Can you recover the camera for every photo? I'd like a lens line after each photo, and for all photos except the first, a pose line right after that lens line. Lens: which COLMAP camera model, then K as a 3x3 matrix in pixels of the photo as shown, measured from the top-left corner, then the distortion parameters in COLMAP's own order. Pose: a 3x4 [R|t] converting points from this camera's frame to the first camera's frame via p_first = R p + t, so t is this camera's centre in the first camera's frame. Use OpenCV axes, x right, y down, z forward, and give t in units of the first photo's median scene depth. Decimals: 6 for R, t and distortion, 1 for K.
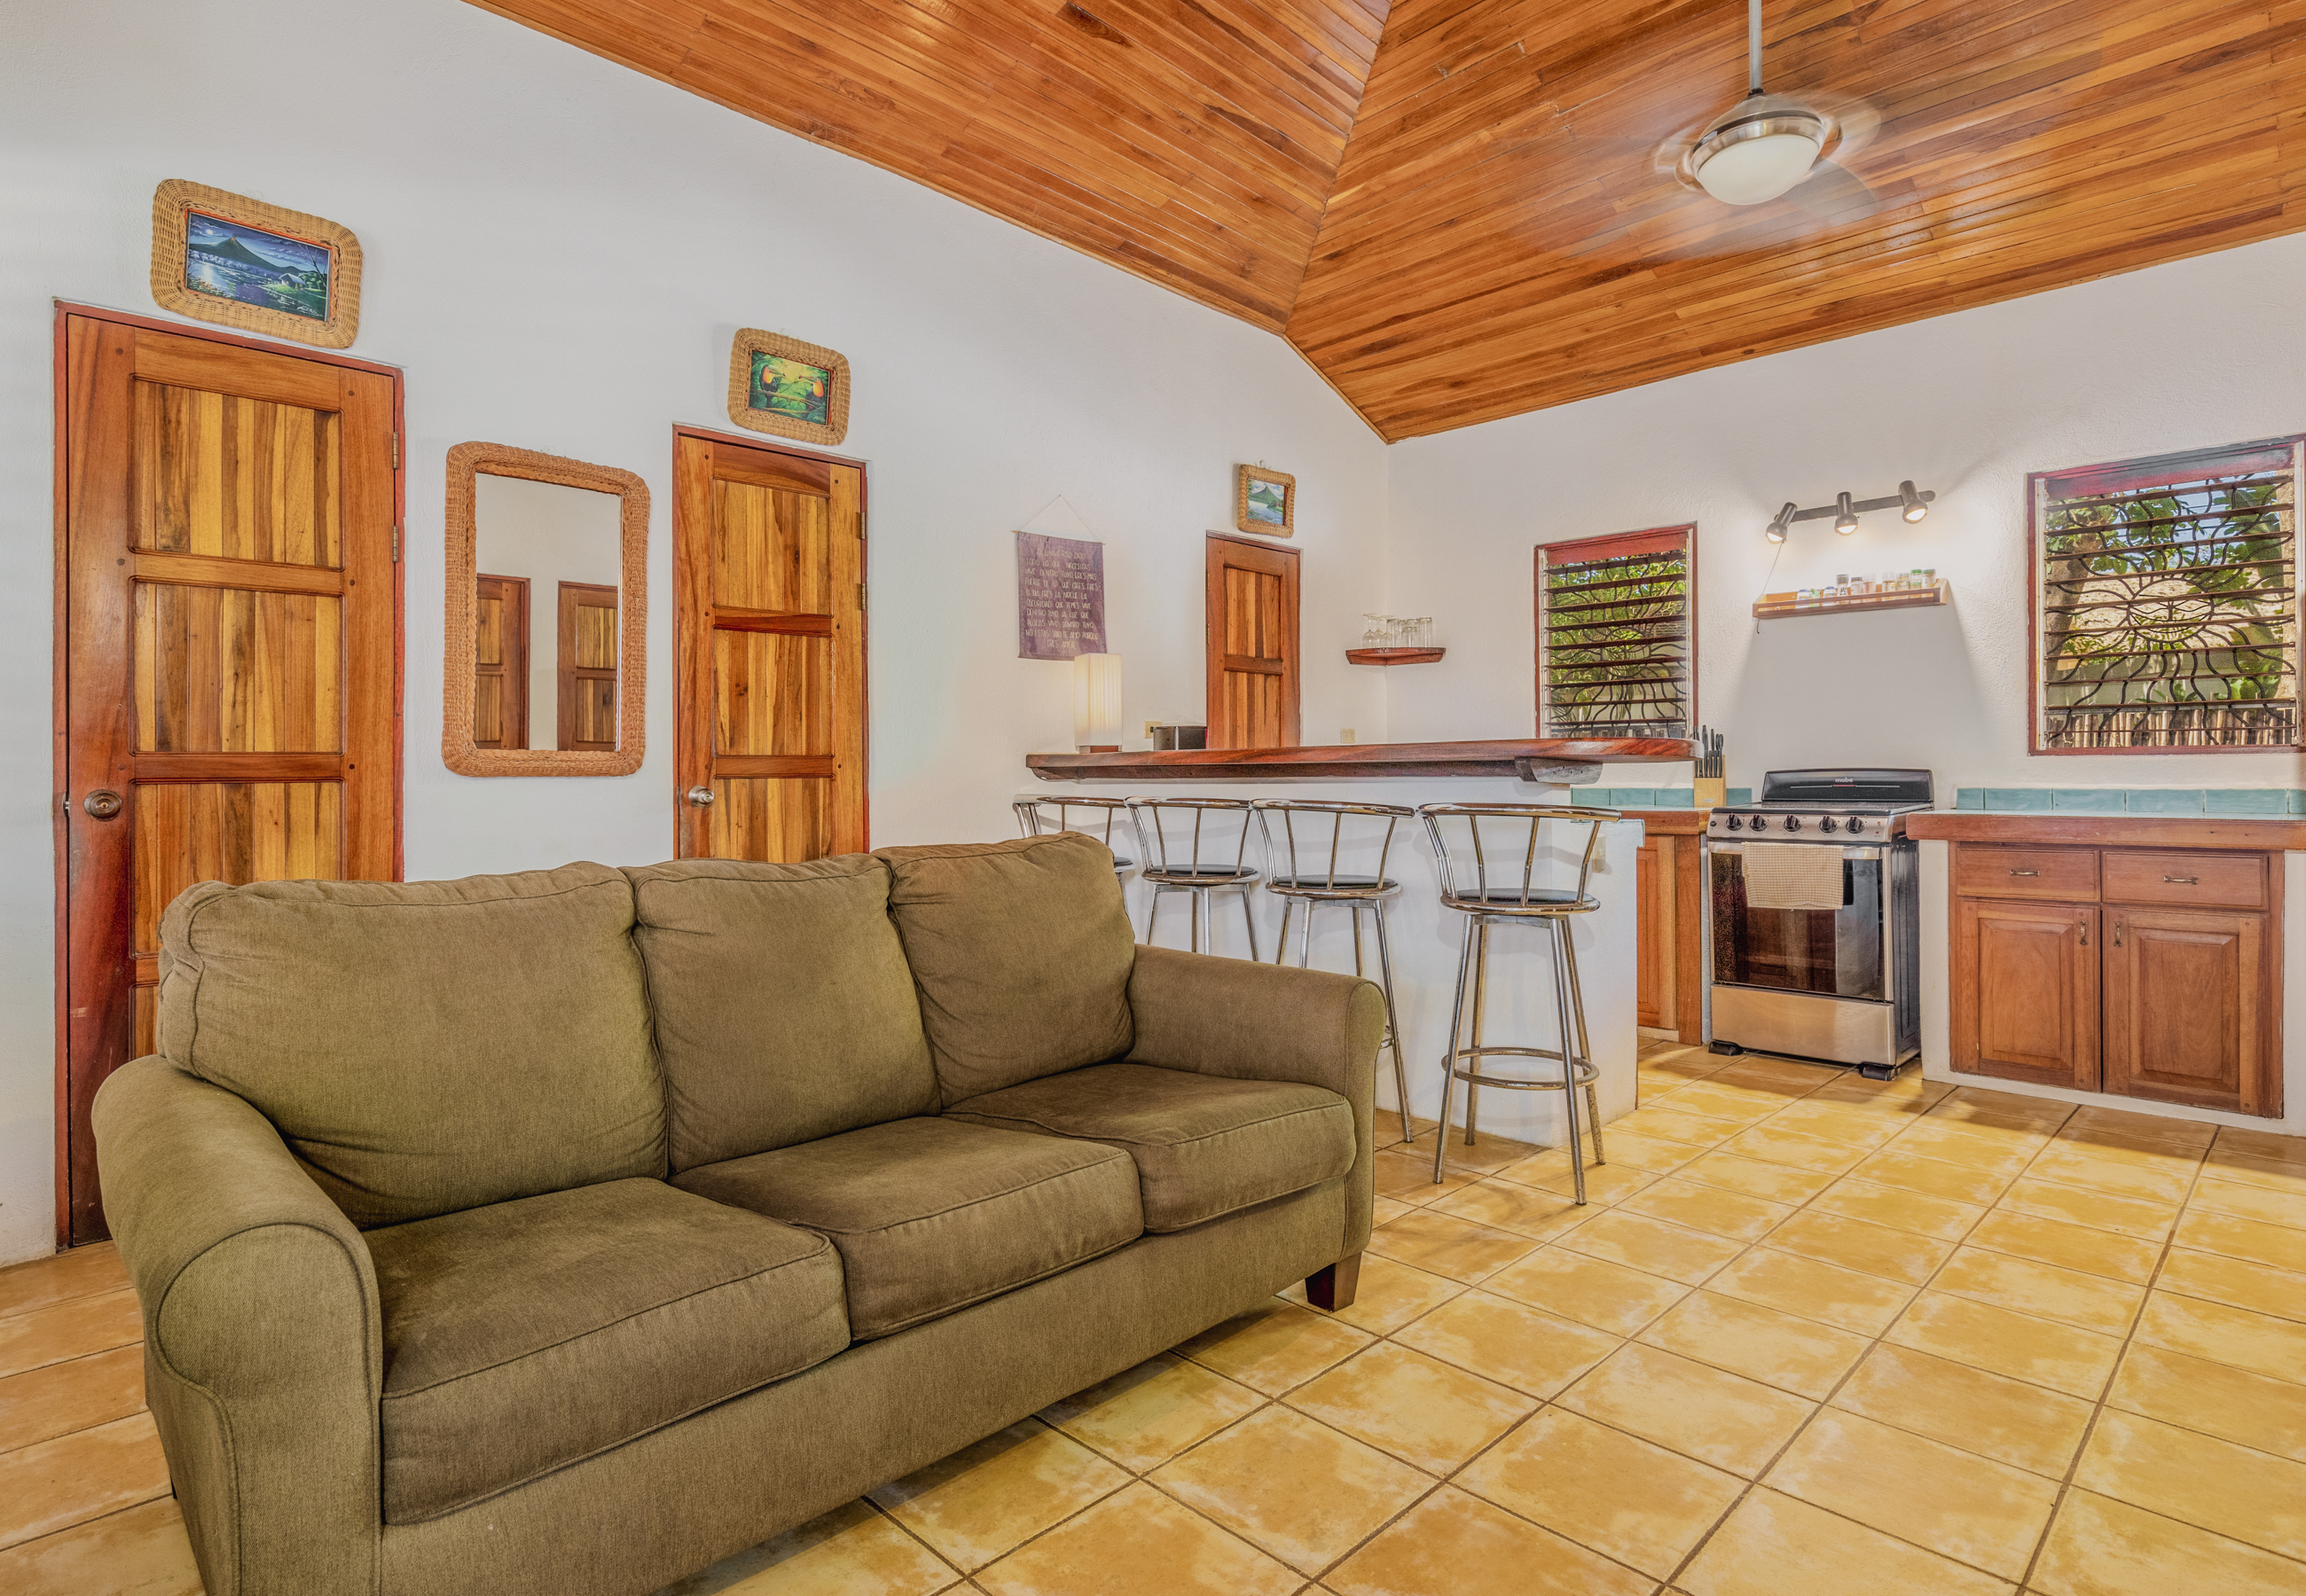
lens RADIAL K [[1210.0, 0, 1147.1], [0, 1210.0, 766.2], [0, 0, 1]] dist [-0.001320, 0.001143]
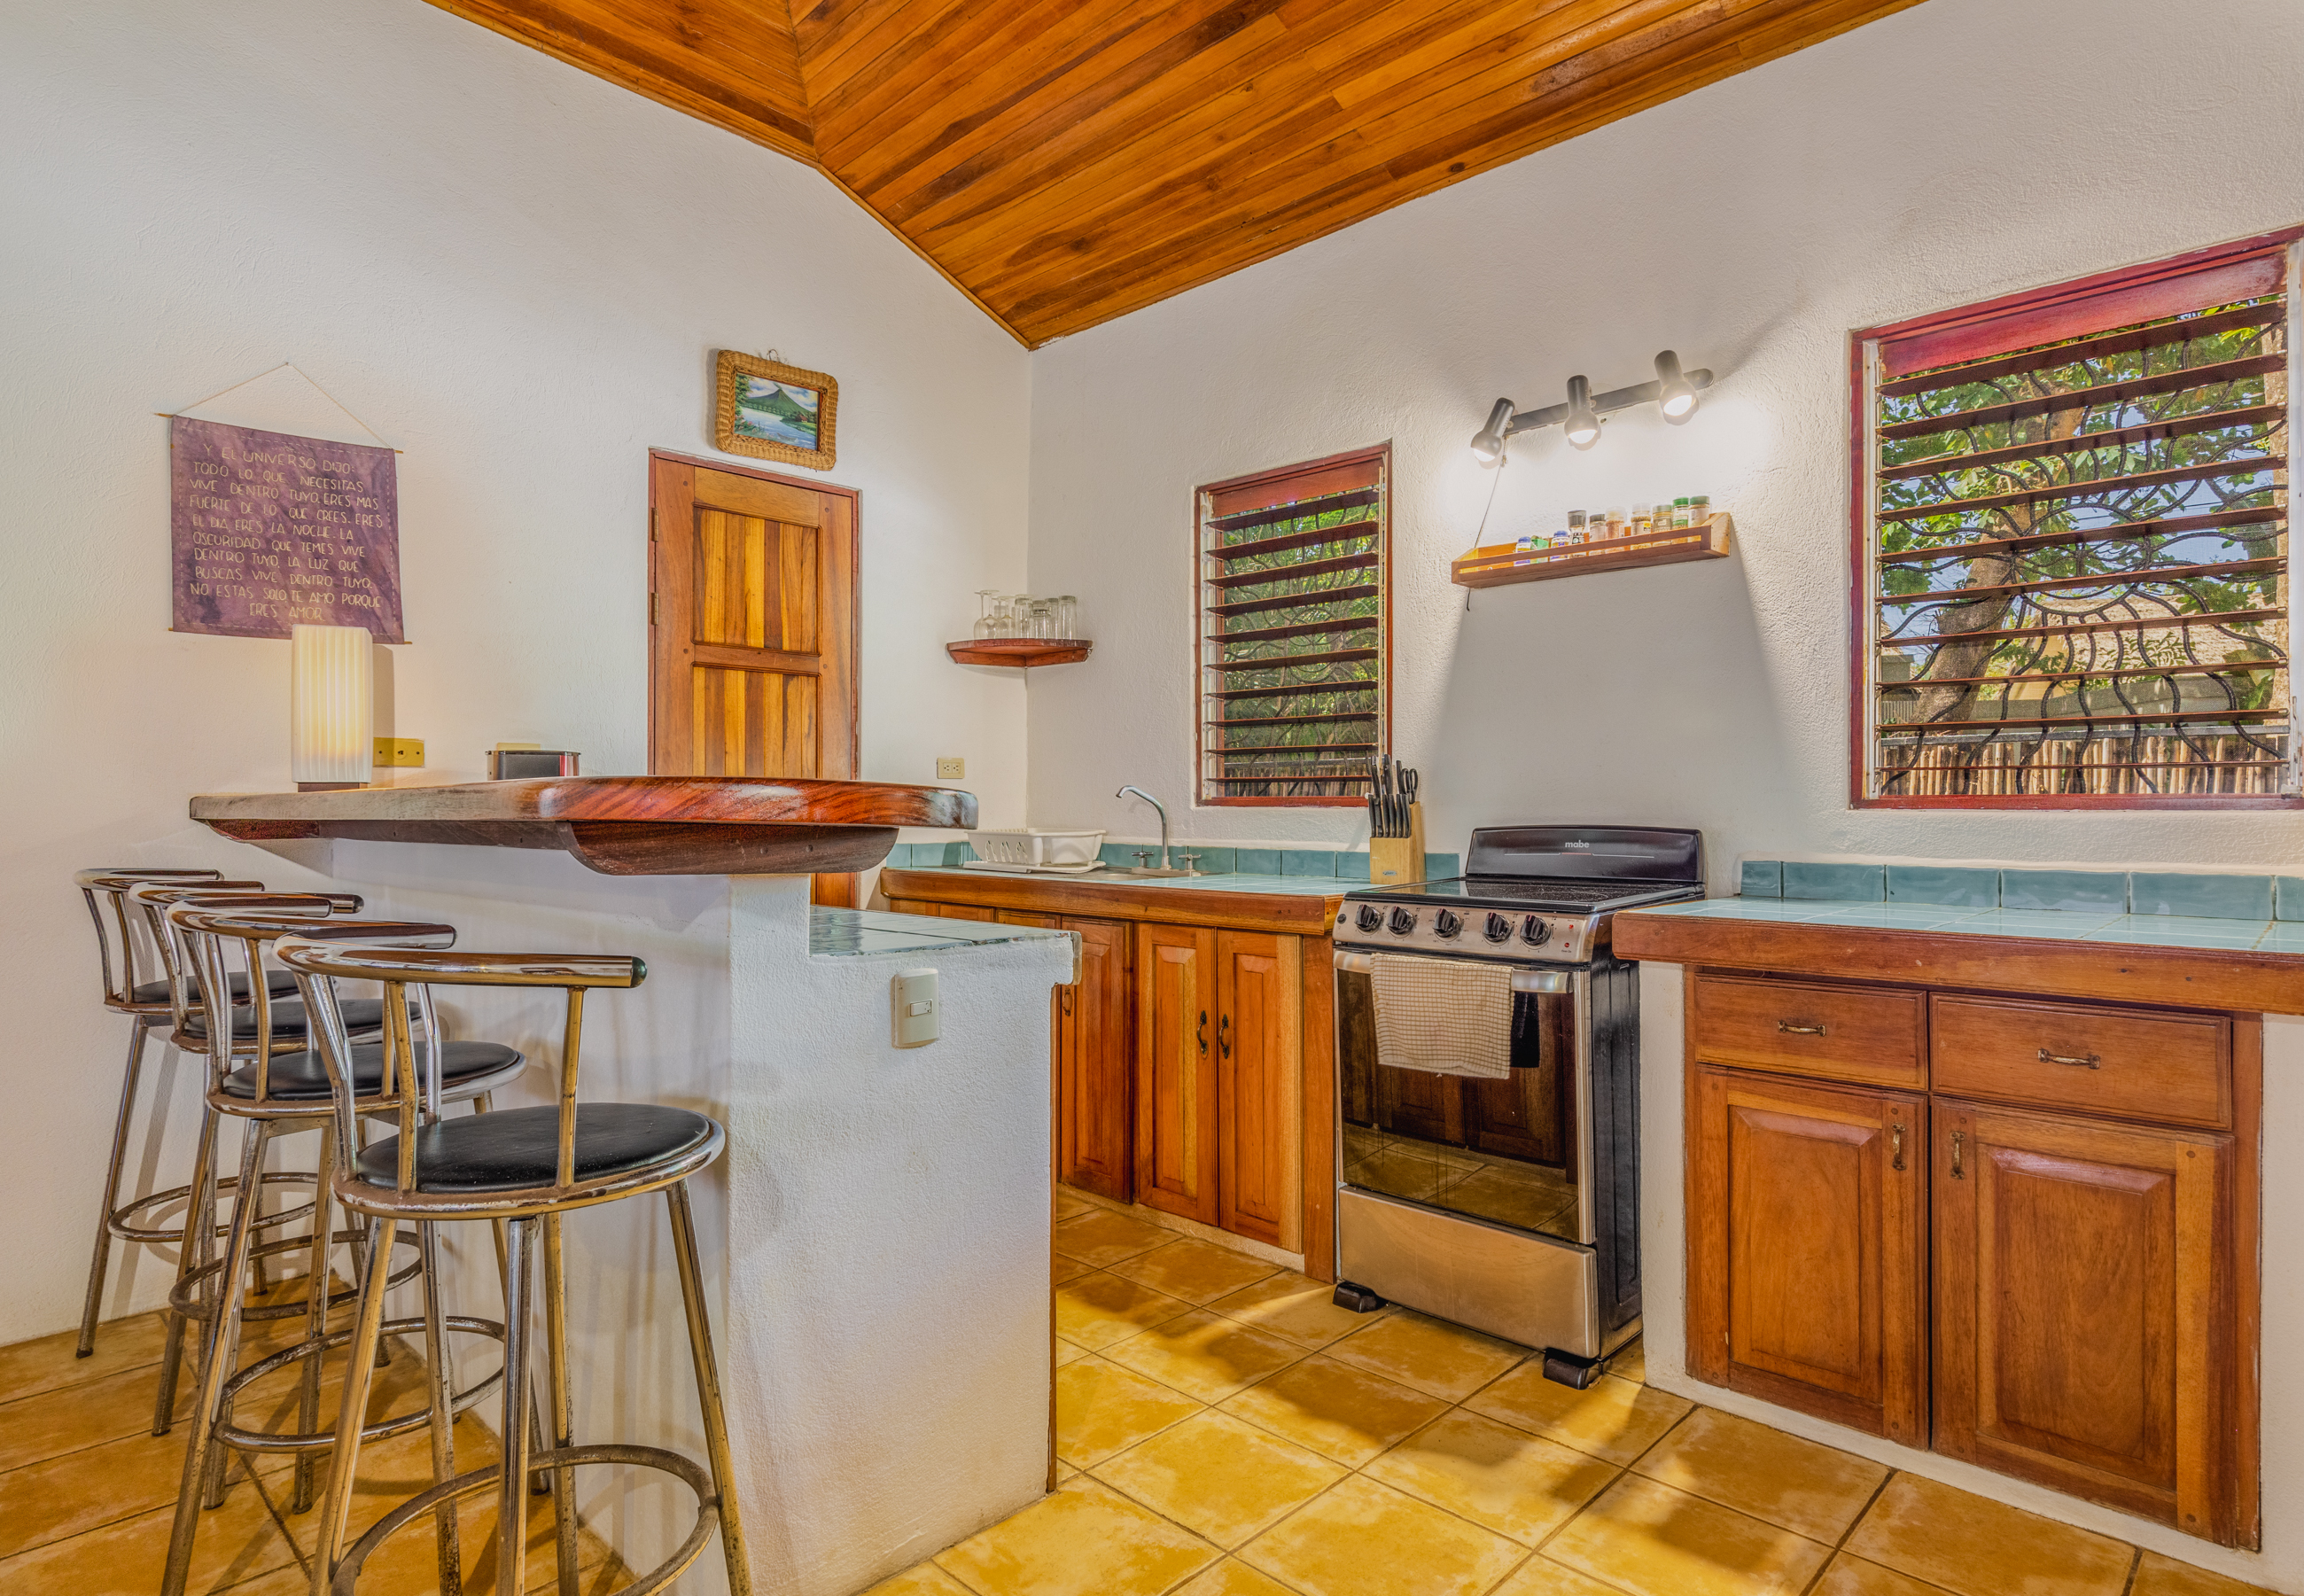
lens RADIAL K [[1257.4, 0, 1176.6], [0, 1257.4, 793.8], [0, 0, 1]] dist [0.006271, -0.003508]
pose [[0.999528, 0.005405, 0.030243, 0.382414], [-0.005321, 0.999982, -0.002857, -0.012410], [-0.030257, 0.002695, 0.999539, 0.396701]]
